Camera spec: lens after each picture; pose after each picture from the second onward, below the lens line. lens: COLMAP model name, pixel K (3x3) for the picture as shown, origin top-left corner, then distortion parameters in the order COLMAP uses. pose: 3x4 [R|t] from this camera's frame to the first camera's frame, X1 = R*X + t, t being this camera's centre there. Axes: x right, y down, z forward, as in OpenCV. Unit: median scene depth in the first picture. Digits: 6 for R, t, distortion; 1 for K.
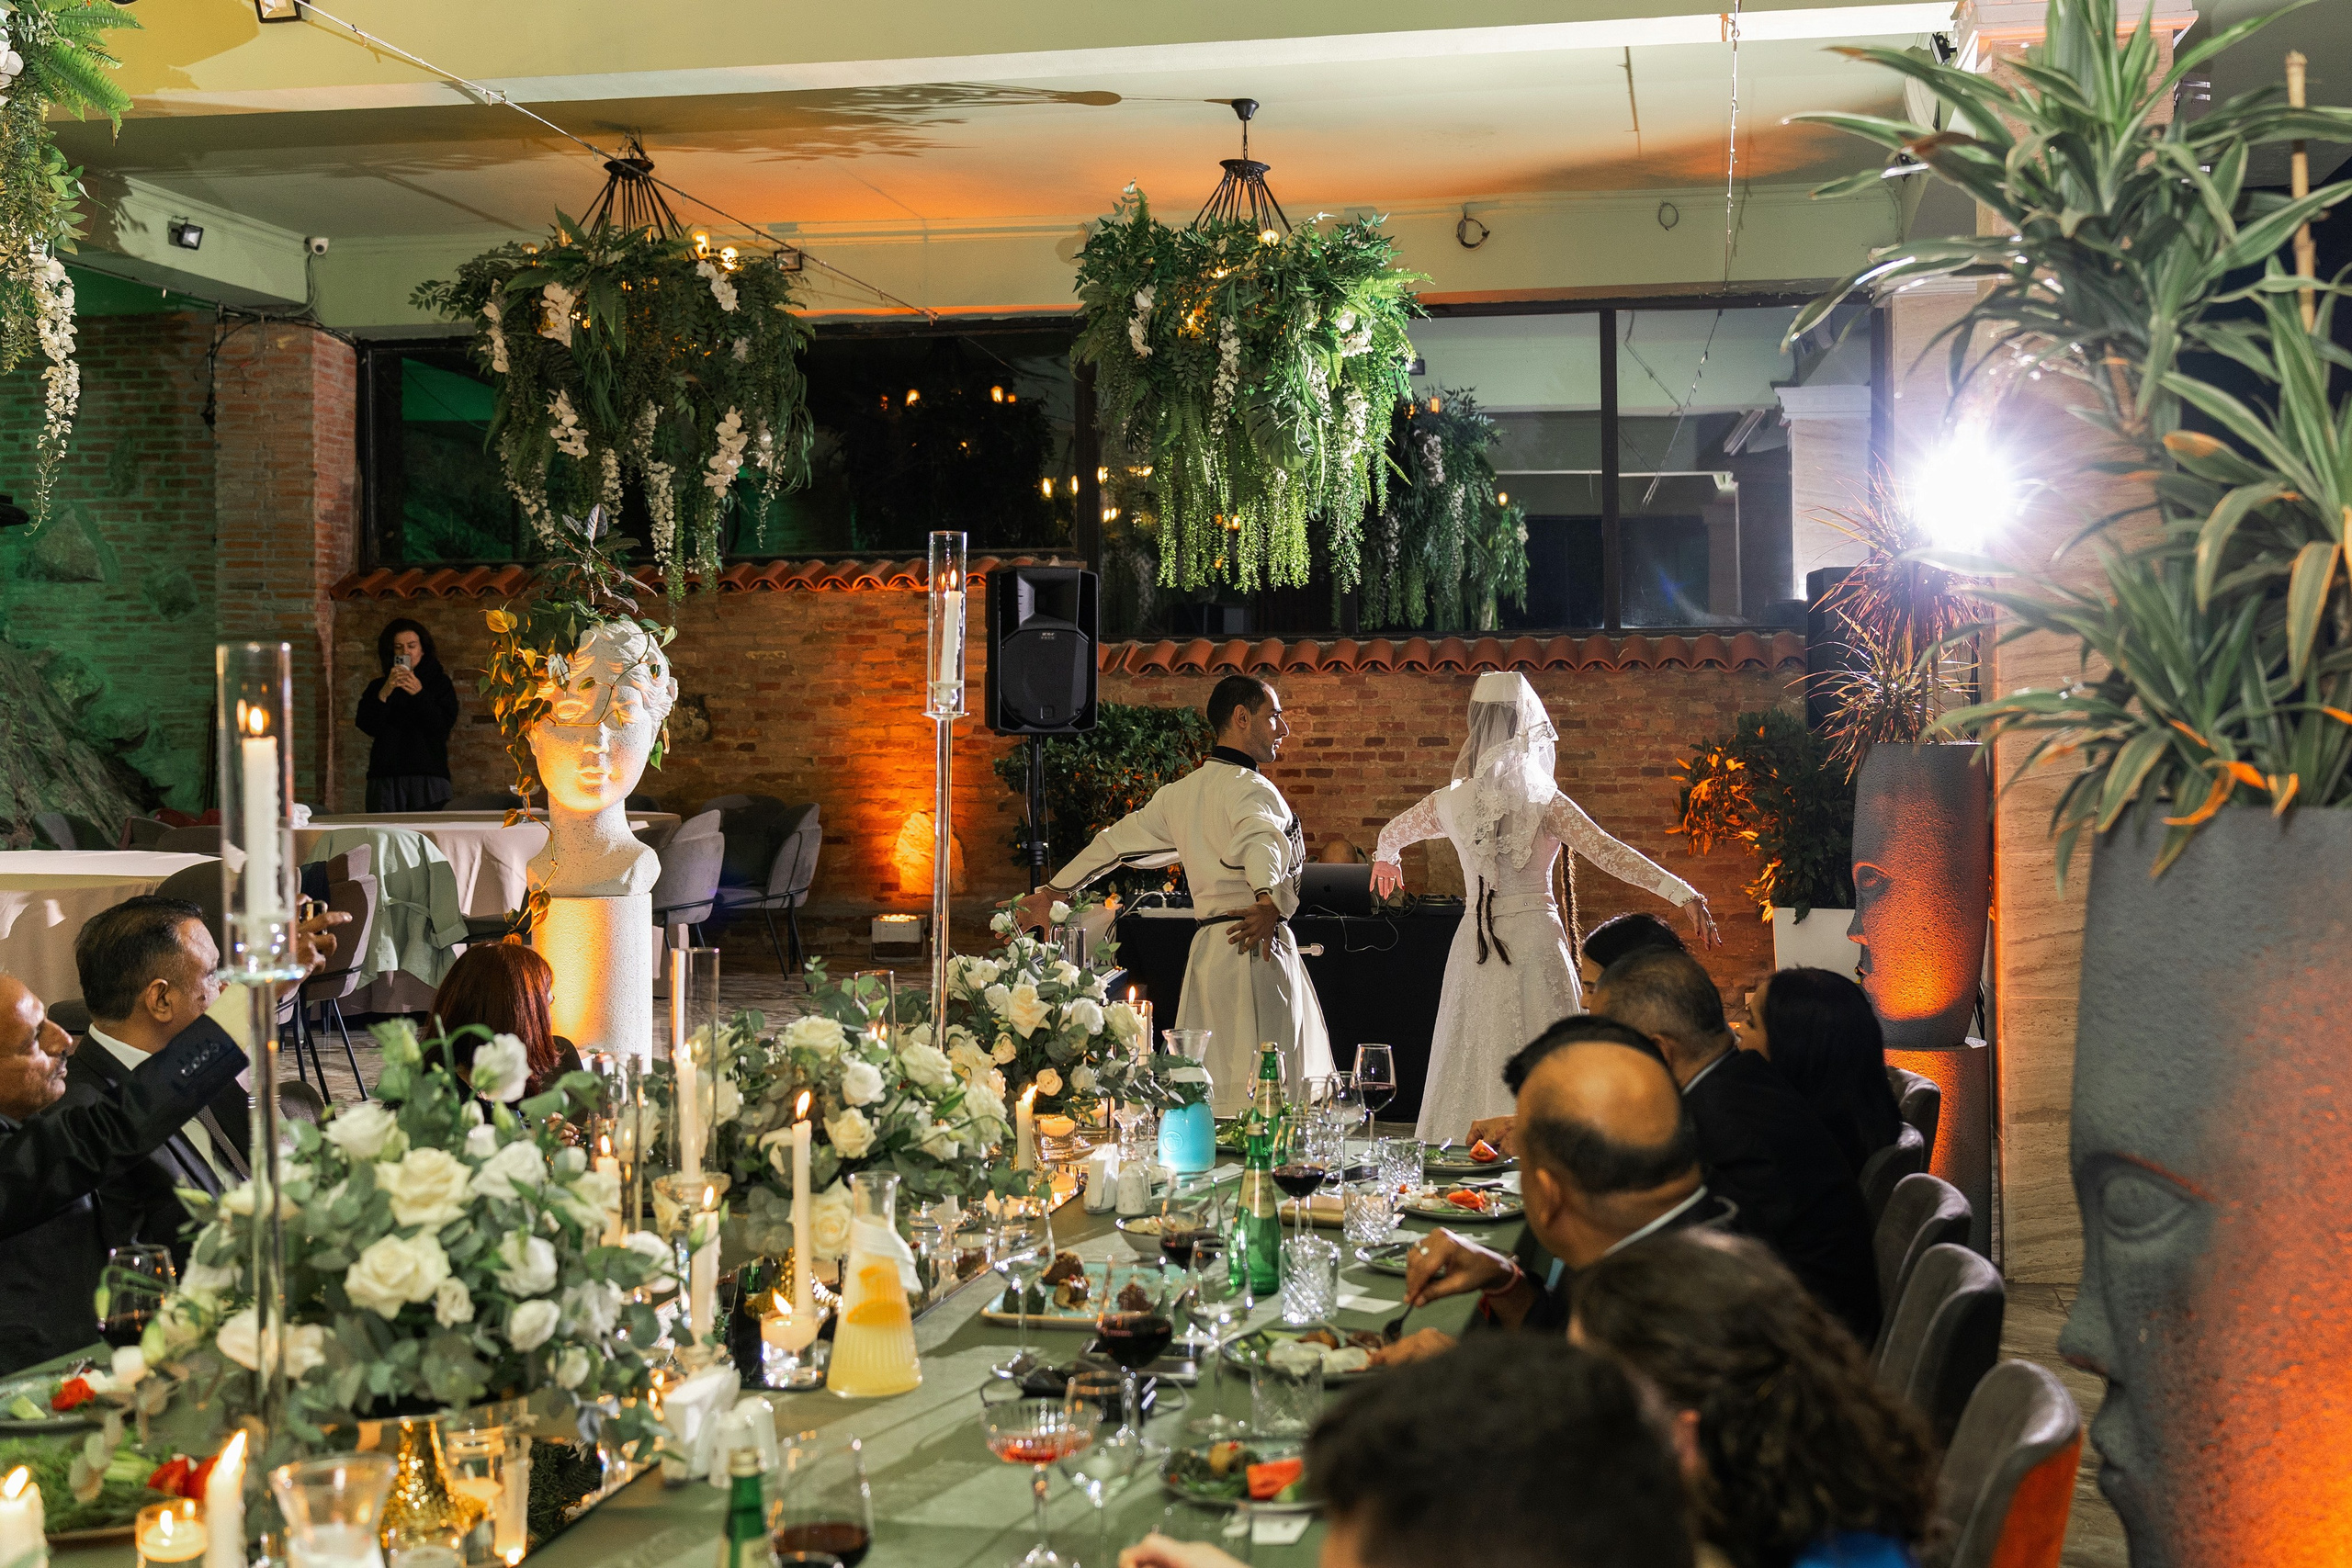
lens RADIAL K [[2461.3, 0, 1175.7], [0, 2461.3, 709.8], [0, 0, 1]] dist [-0.007519, -0.000499]
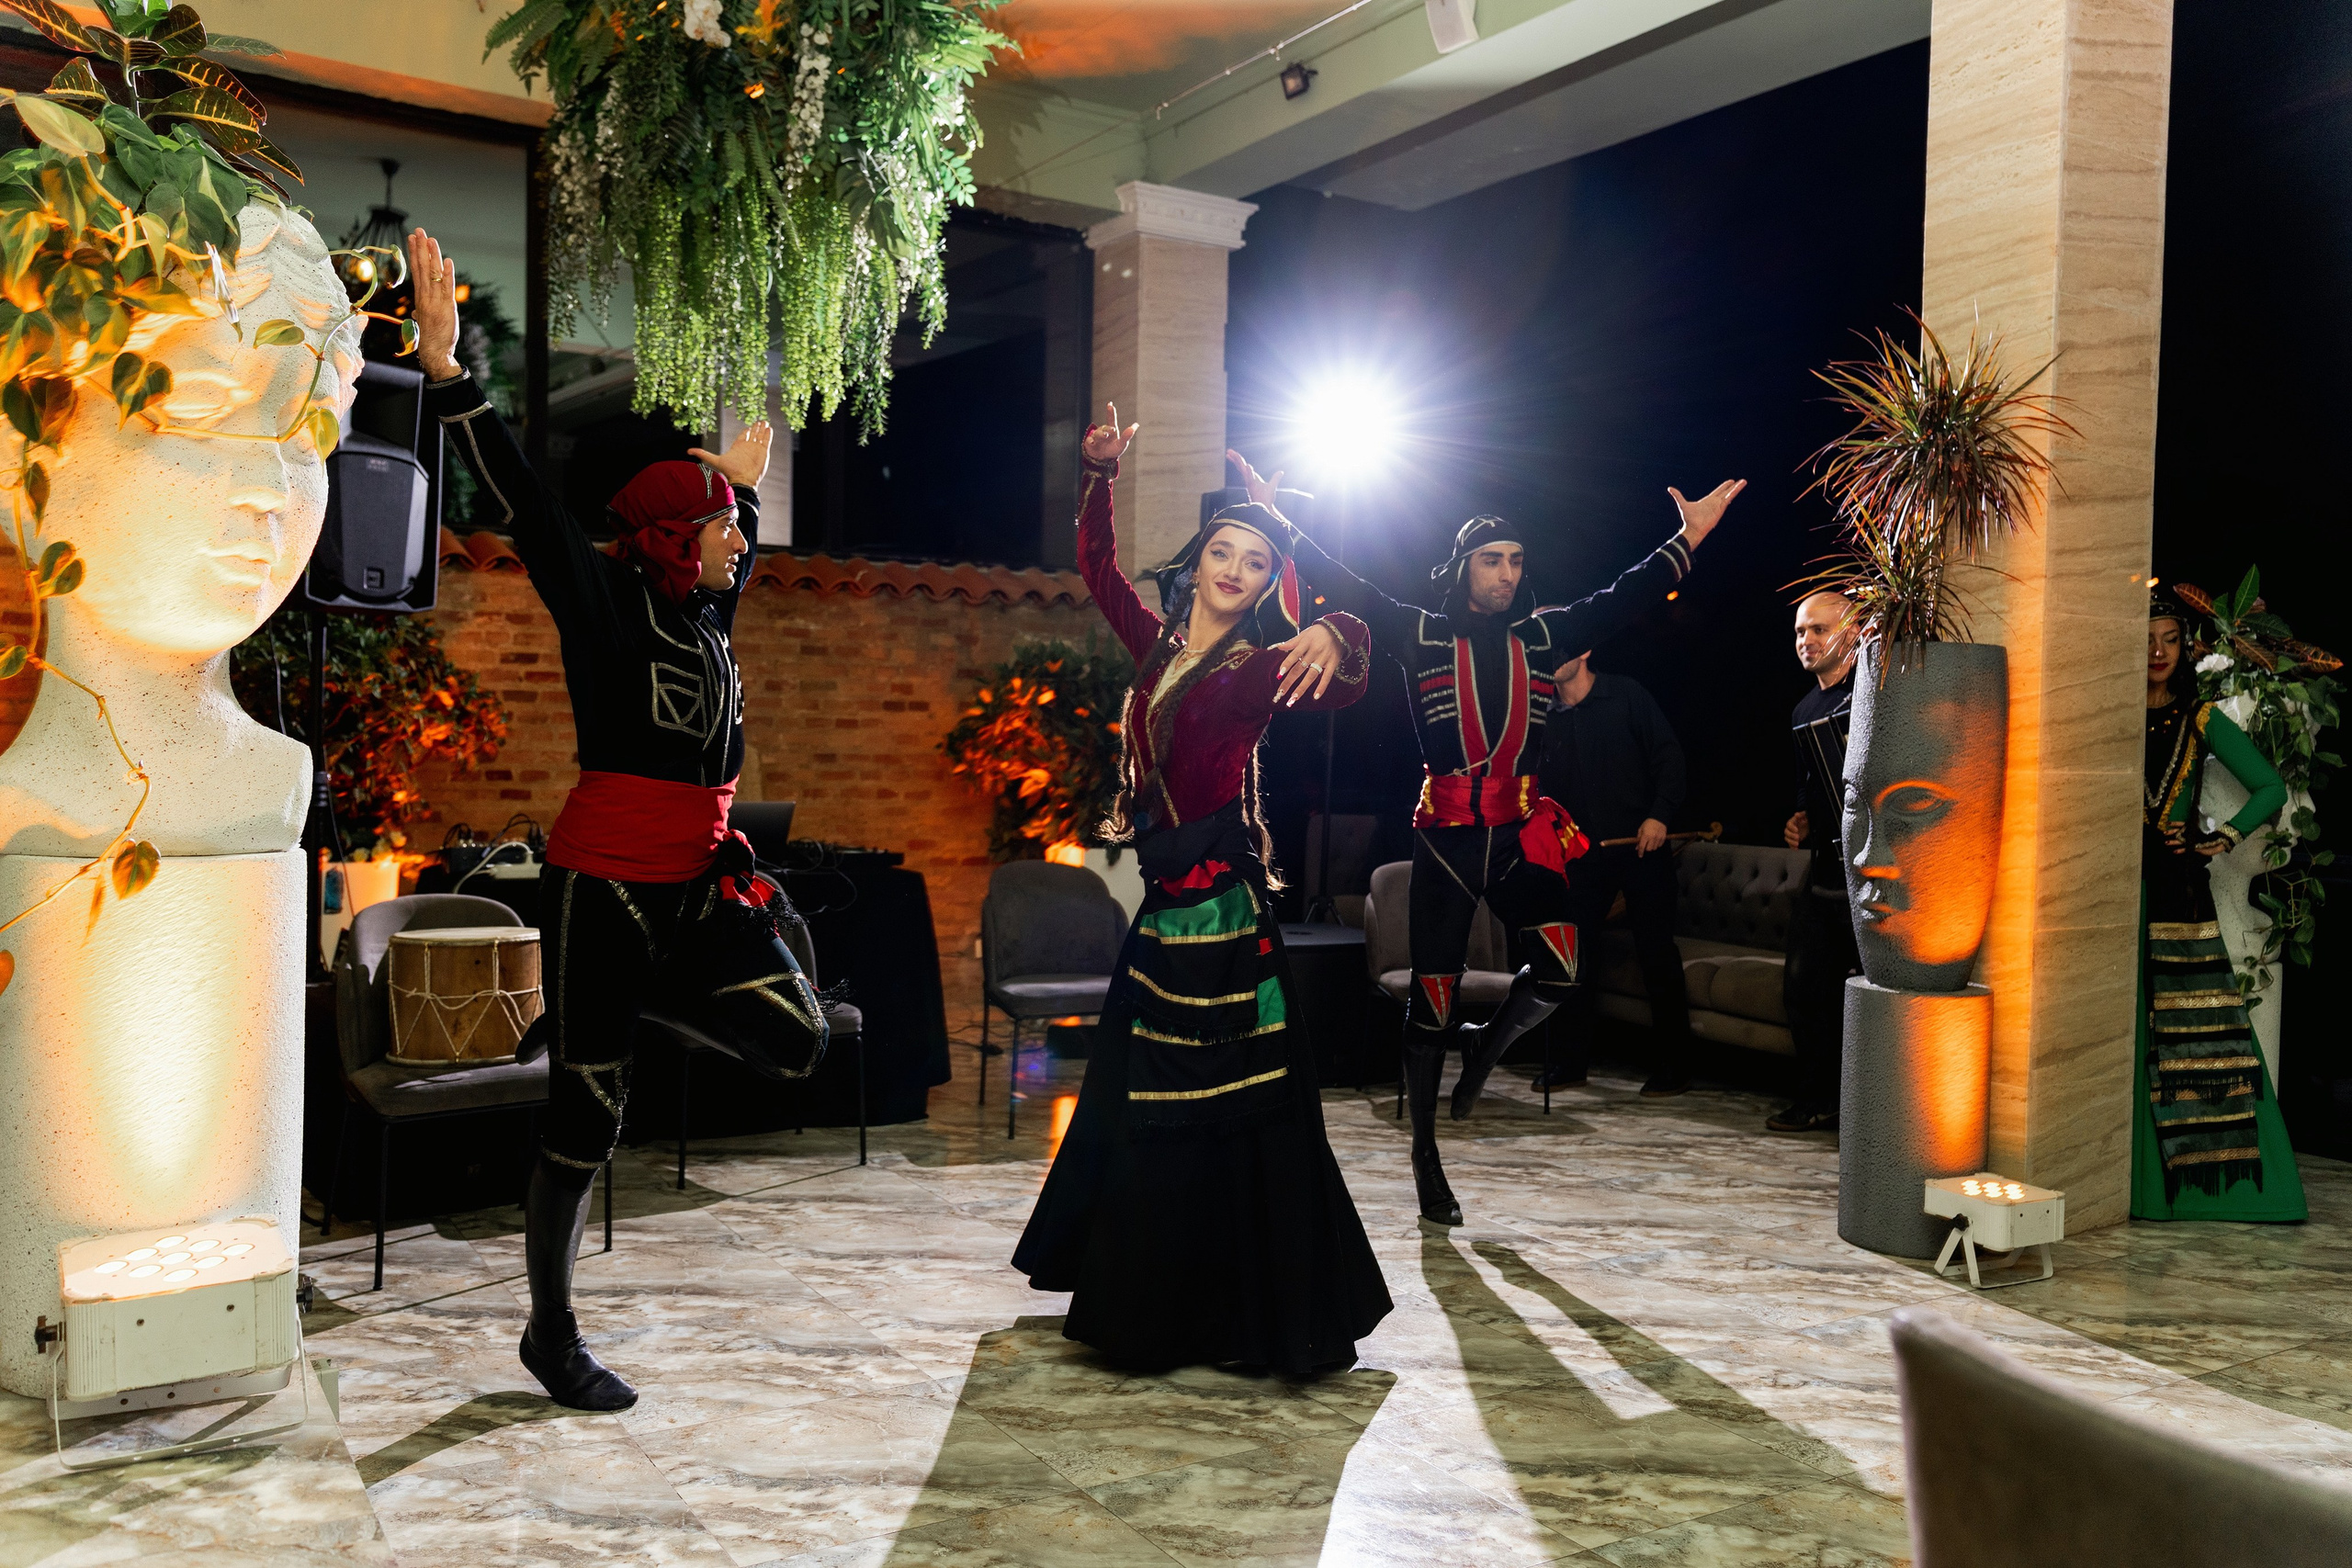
lens RADIAL K [[1890.7, 0, 1176.0], [0, 1890.7, 784.0], [0, 0, 1]] dist [0.000138, 0.000823]
pose [[0.734200, 0.003005, 0.678926, -0.242389], [-0.029734, 0.999173, 0.027732, 0.036494], [-0.678282, -0.040548, 0.733682, 0.468155]]
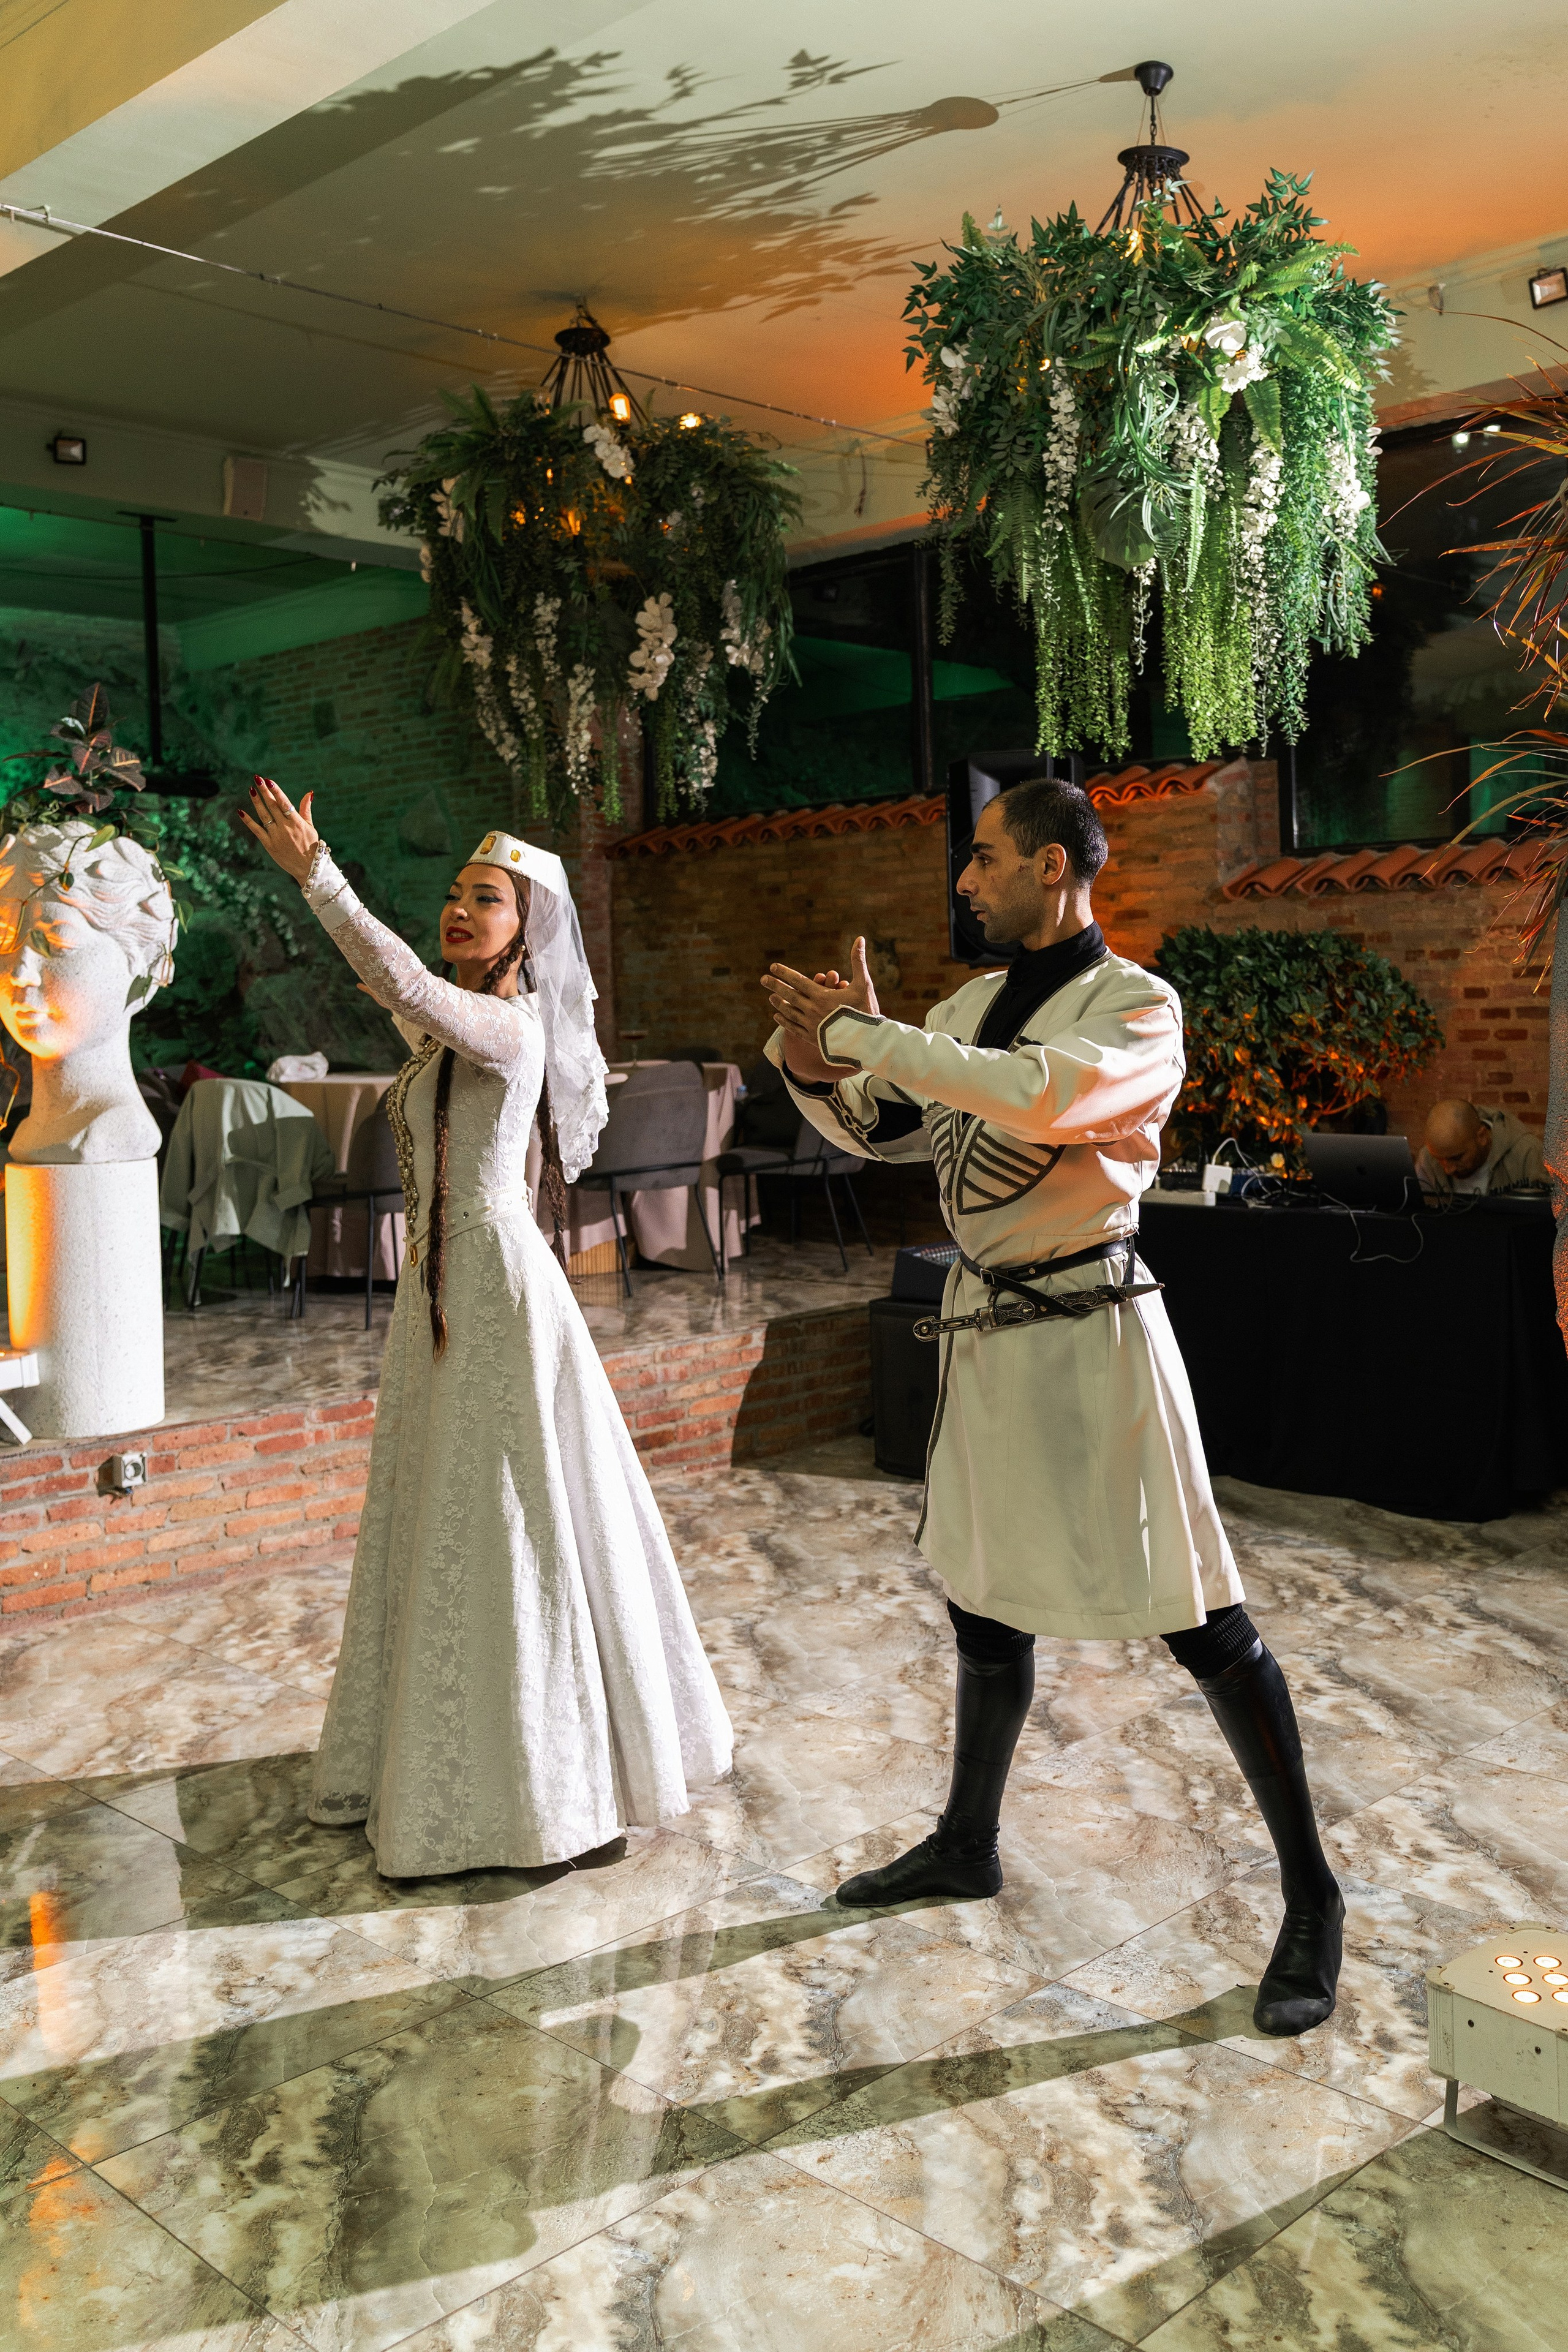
lens RADIAL K [[2078.7, 0, 790.5], [0, 2078.7, 1017.6], [0, 0, 1]] dist [0.004469, 0.001116]
pose [[0.843433, -0.012339, -0.537093, 0.245717], [0.021044, 0.999728, 0.010080, 0.018899], [0.536822, -0.019804, 0.843463, 0.403705]]
